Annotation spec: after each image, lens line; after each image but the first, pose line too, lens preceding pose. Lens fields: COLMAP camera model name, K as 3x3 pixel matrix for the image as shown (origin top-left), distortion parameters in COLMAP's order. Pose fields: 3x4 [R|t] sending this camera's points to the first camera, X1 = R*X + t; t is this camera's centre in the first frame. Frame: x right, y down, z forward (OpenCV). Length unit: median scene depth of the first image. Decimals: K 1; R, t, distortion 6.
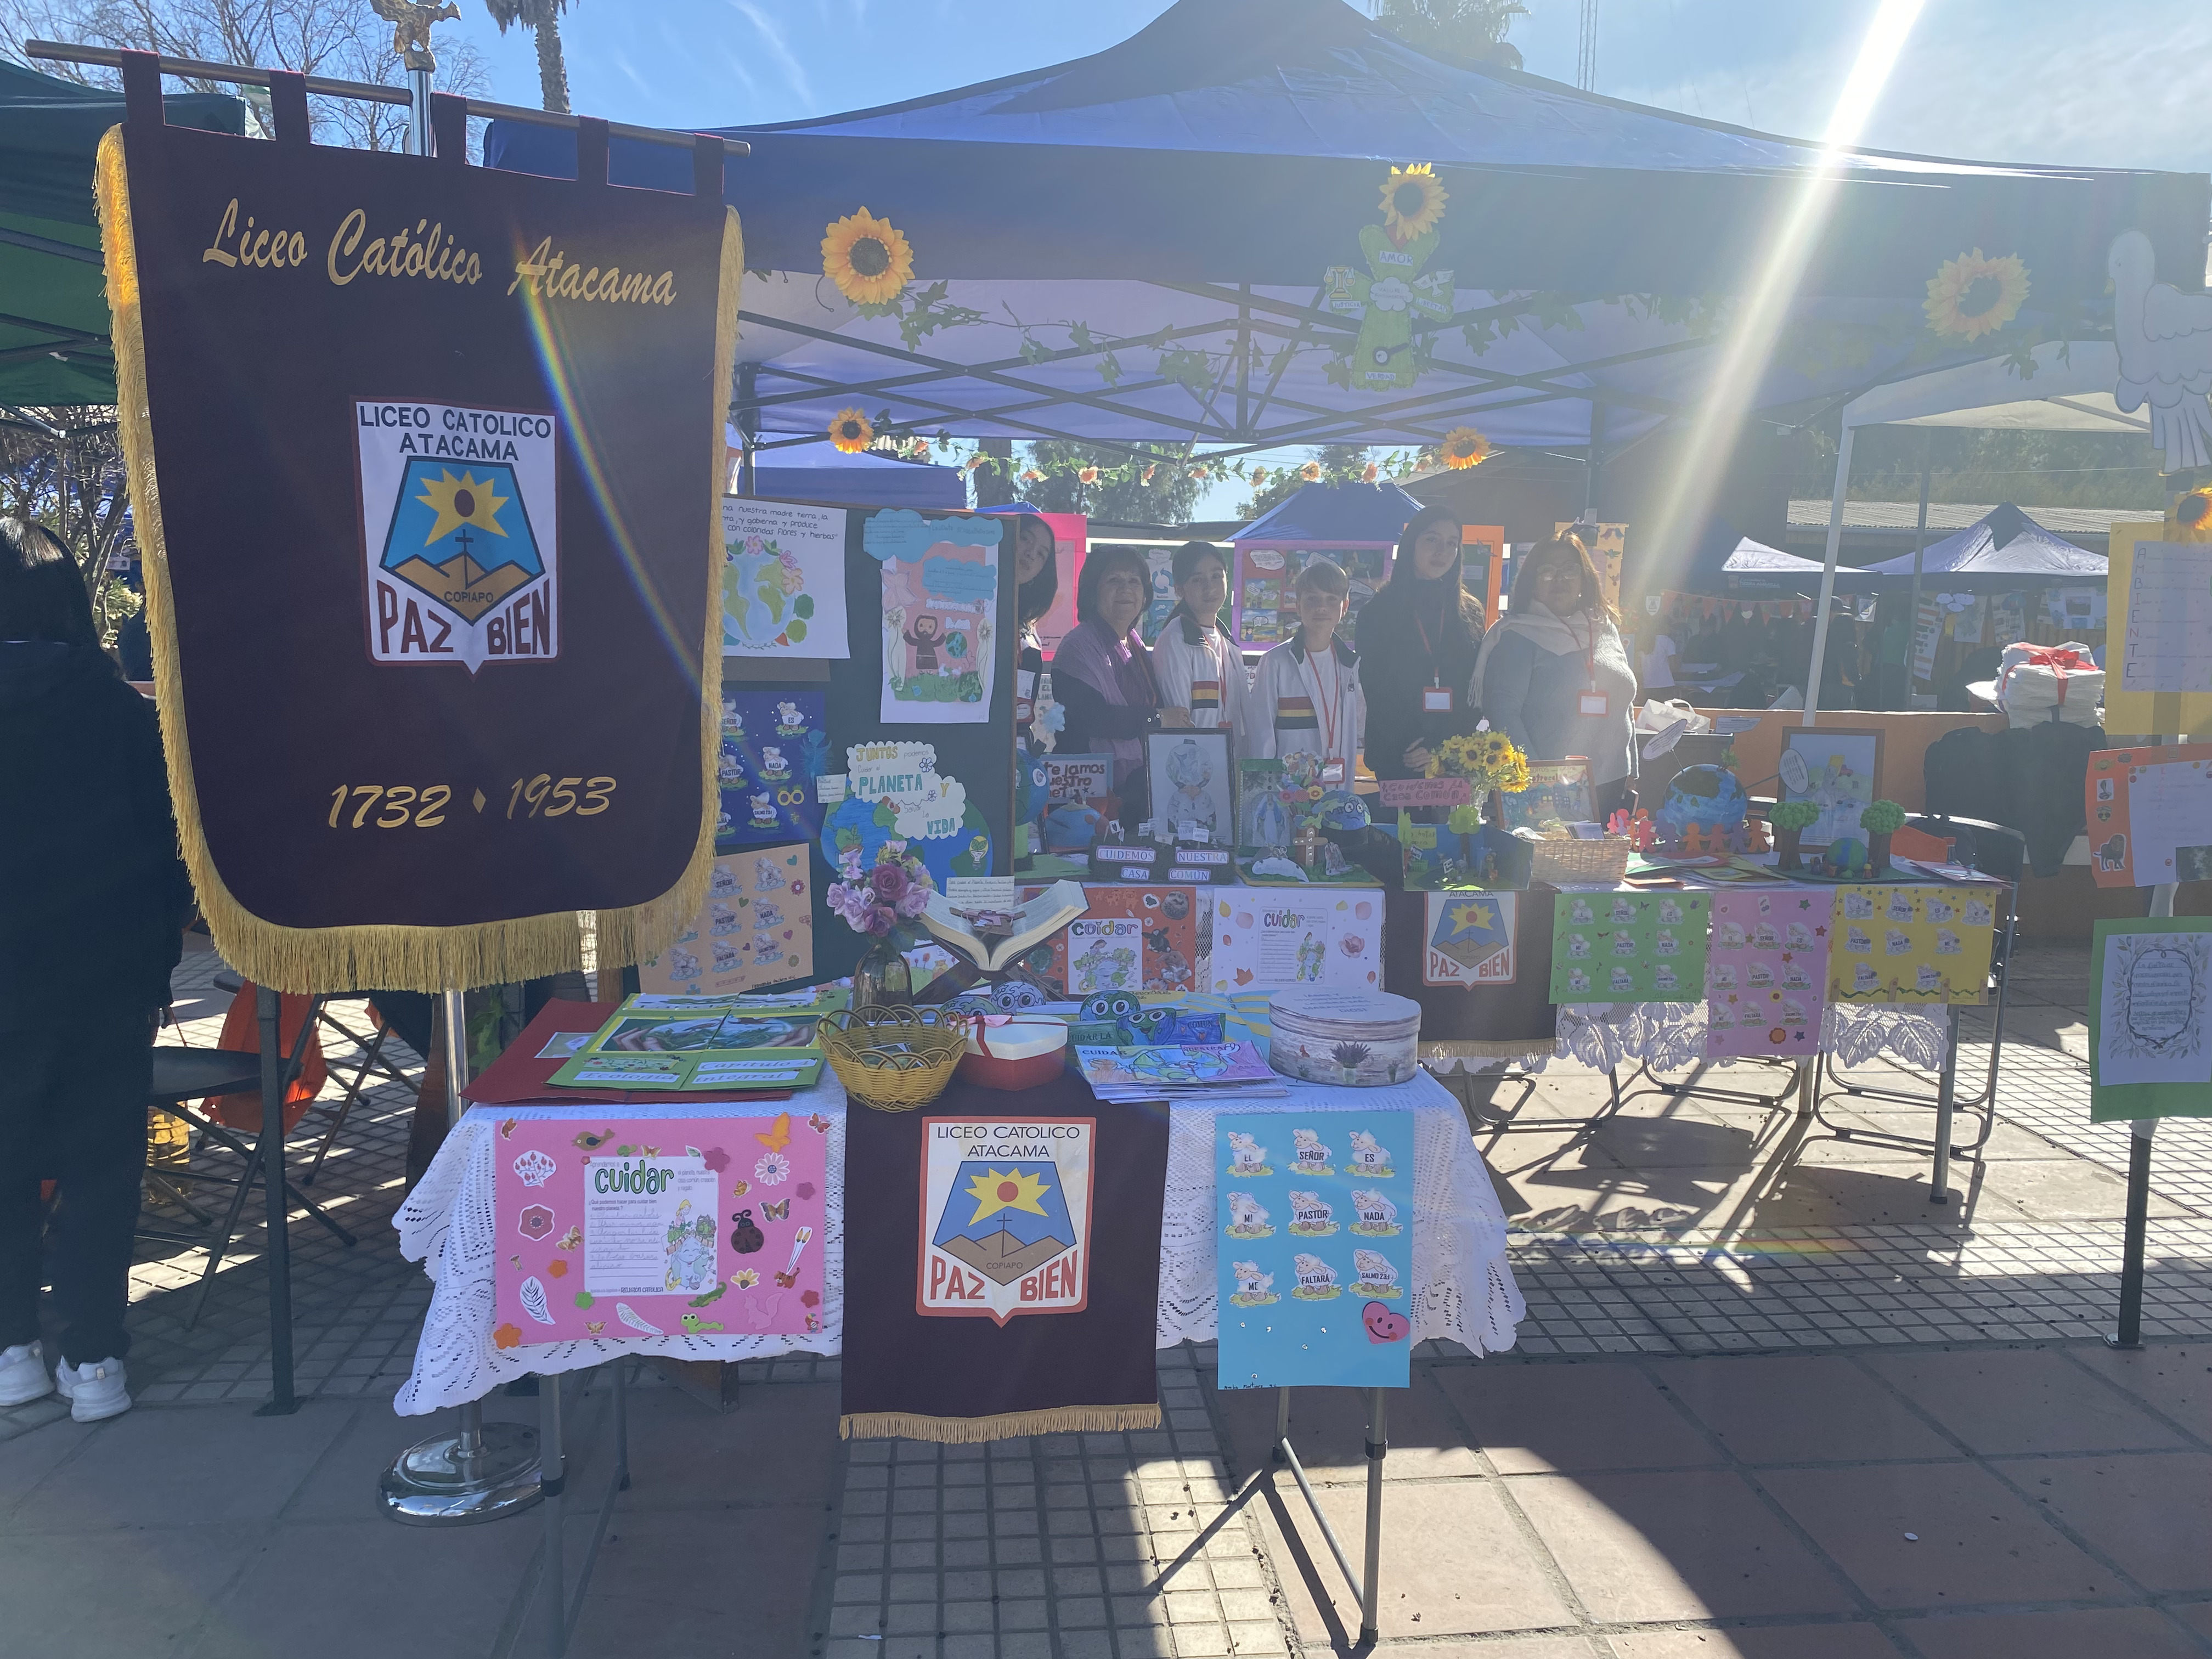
lens RADIAL K [[1686.8, 0, 1117.7], [0, 1686.8, 831.7], [0, 0, 1]] dist [0.013606, -0.019771]
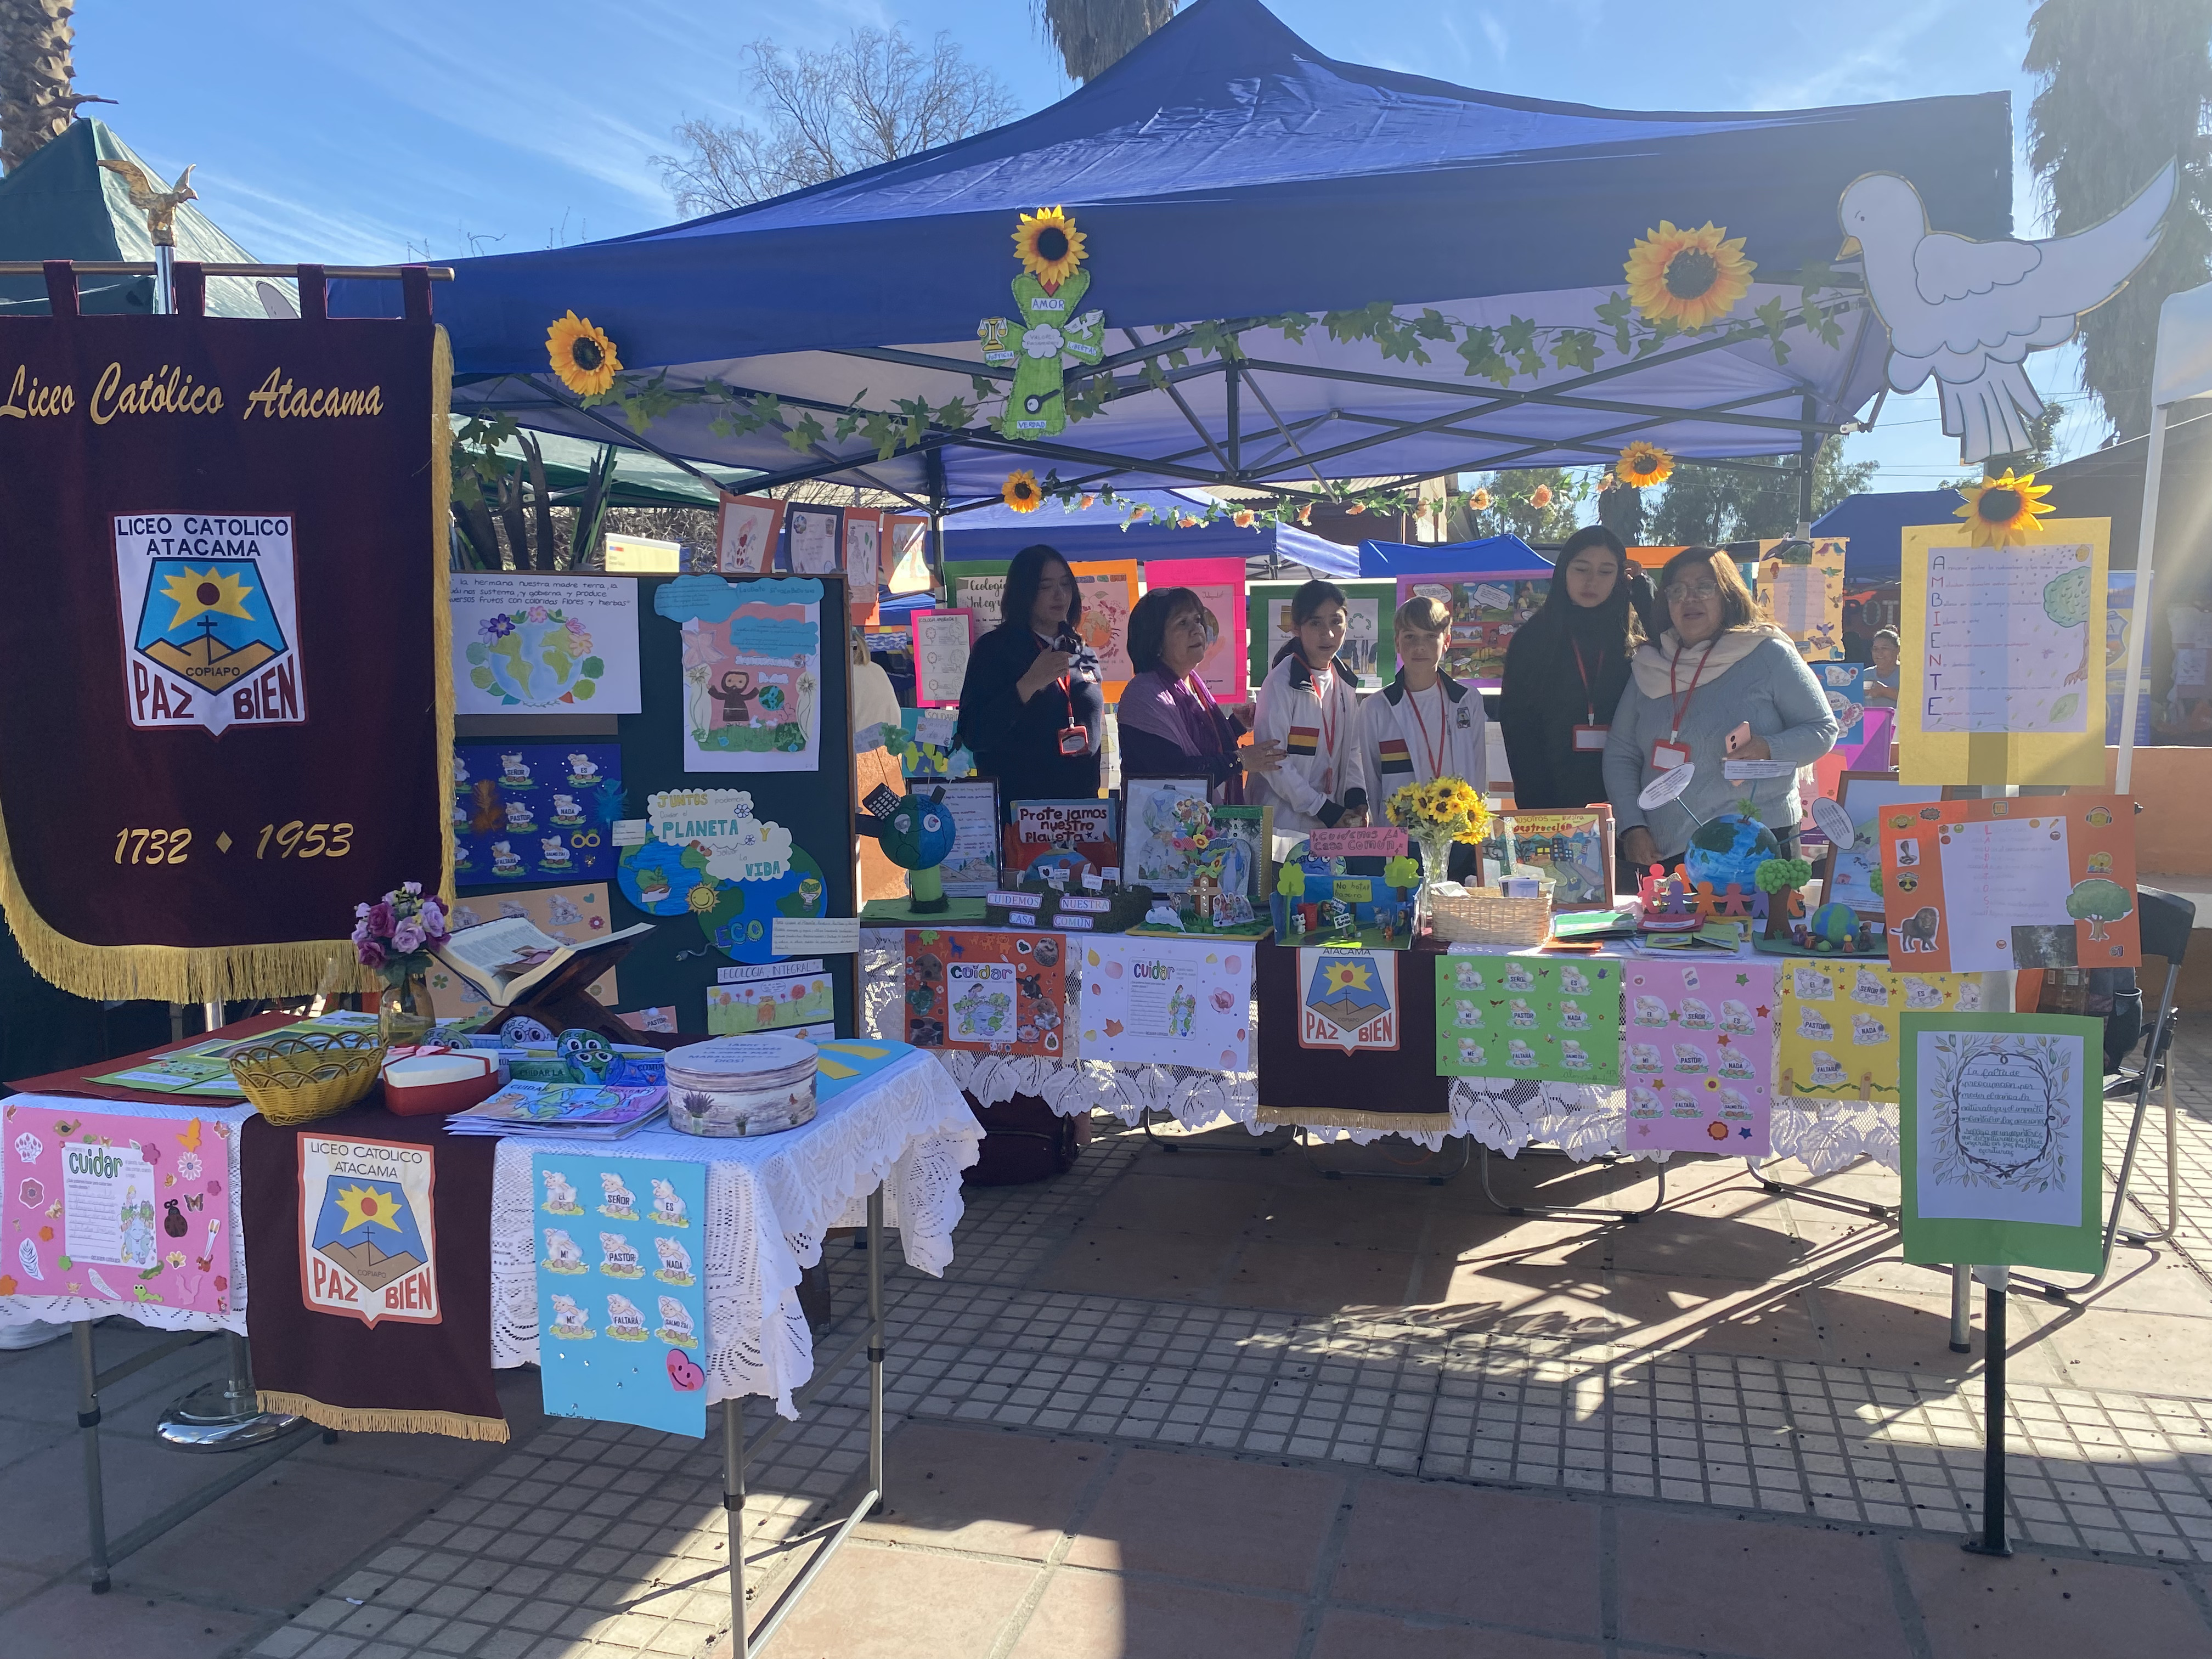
lens RADIAL K [[1693.0, 0, 1125.1], [0, 1693.0, 811.1], [0, 0, 1]] dist [0.010555, -0.014696]
pose [[0.929512, 0.007206, -0.368723, 0.537994], [-0.019399, 0.999380, -0.029371, -0.013612], [0.368283, 0.034453, 0.929075, 0.099631]]
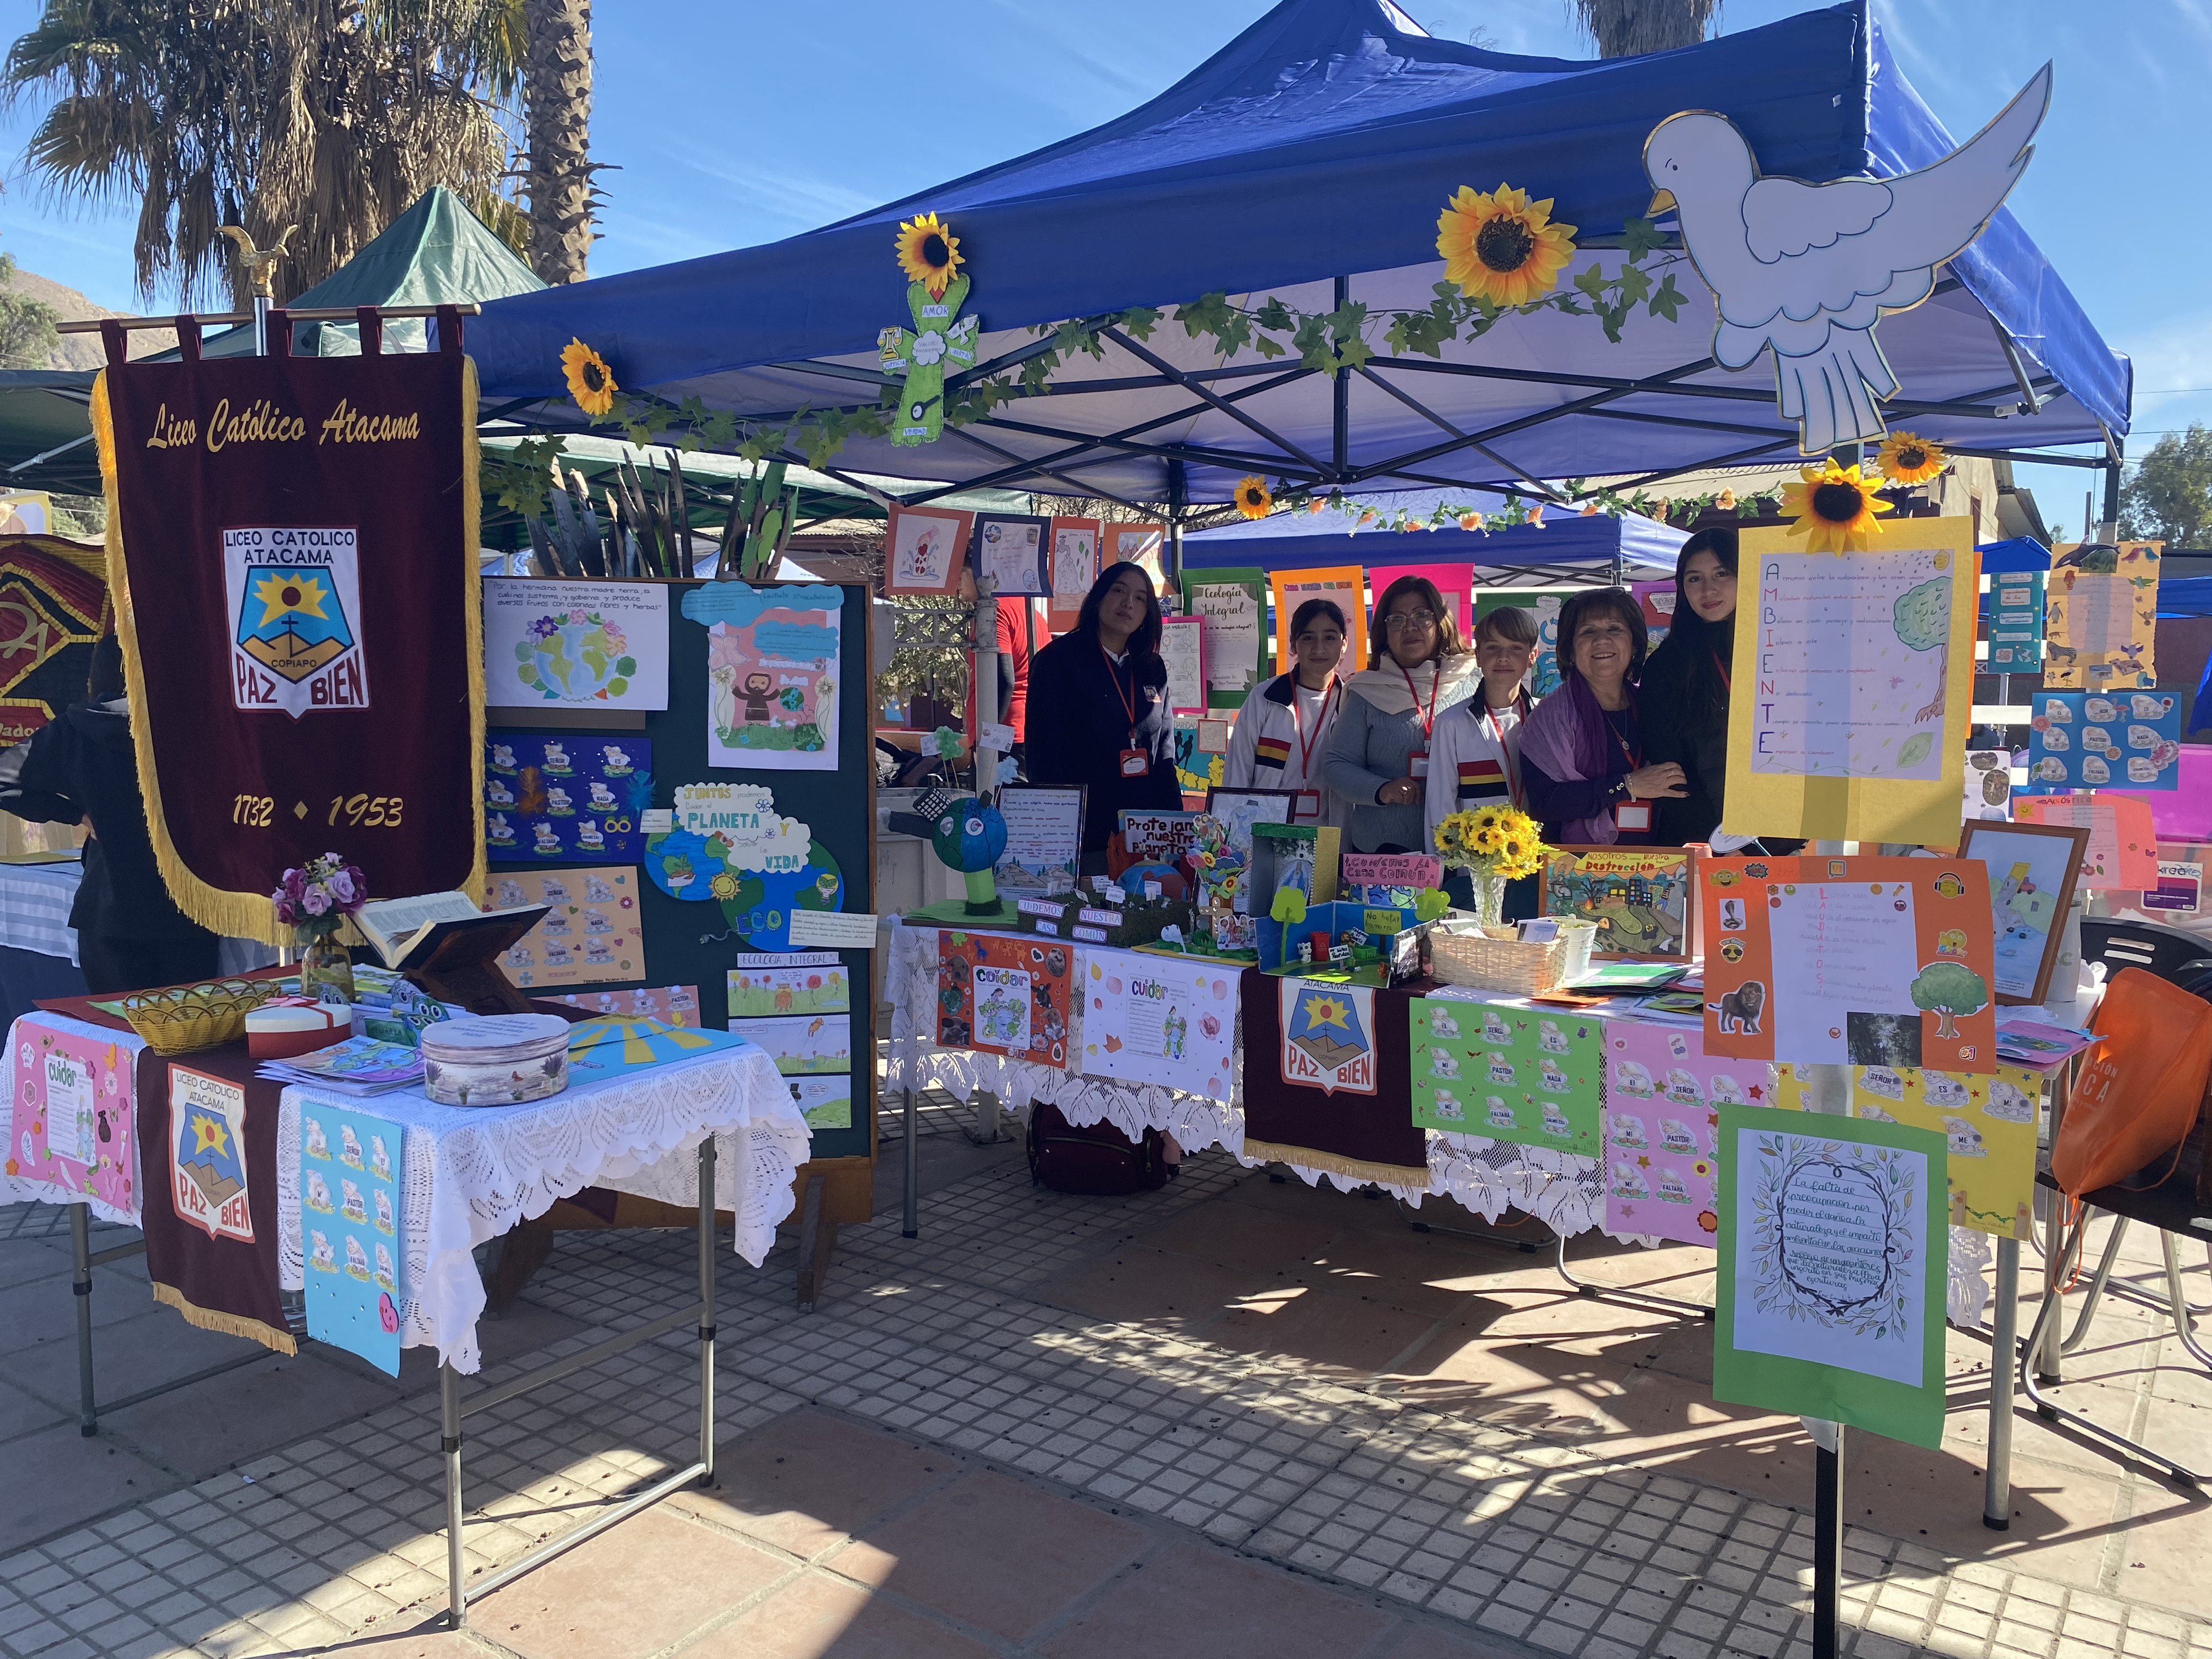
lens RADIAL K [[1699.0, 0, 1113.5], [0, 1699.0, 814.3], [0, 0, 1]] dist [0.004527, -0.006392]
pose [[0.759870, 0.047344, -0.648349, 0.844857], [-0.076009, 0.996974, -0.016282, -0.035428], [0.645616, 0.061652, 0.761170, 0.308929]]
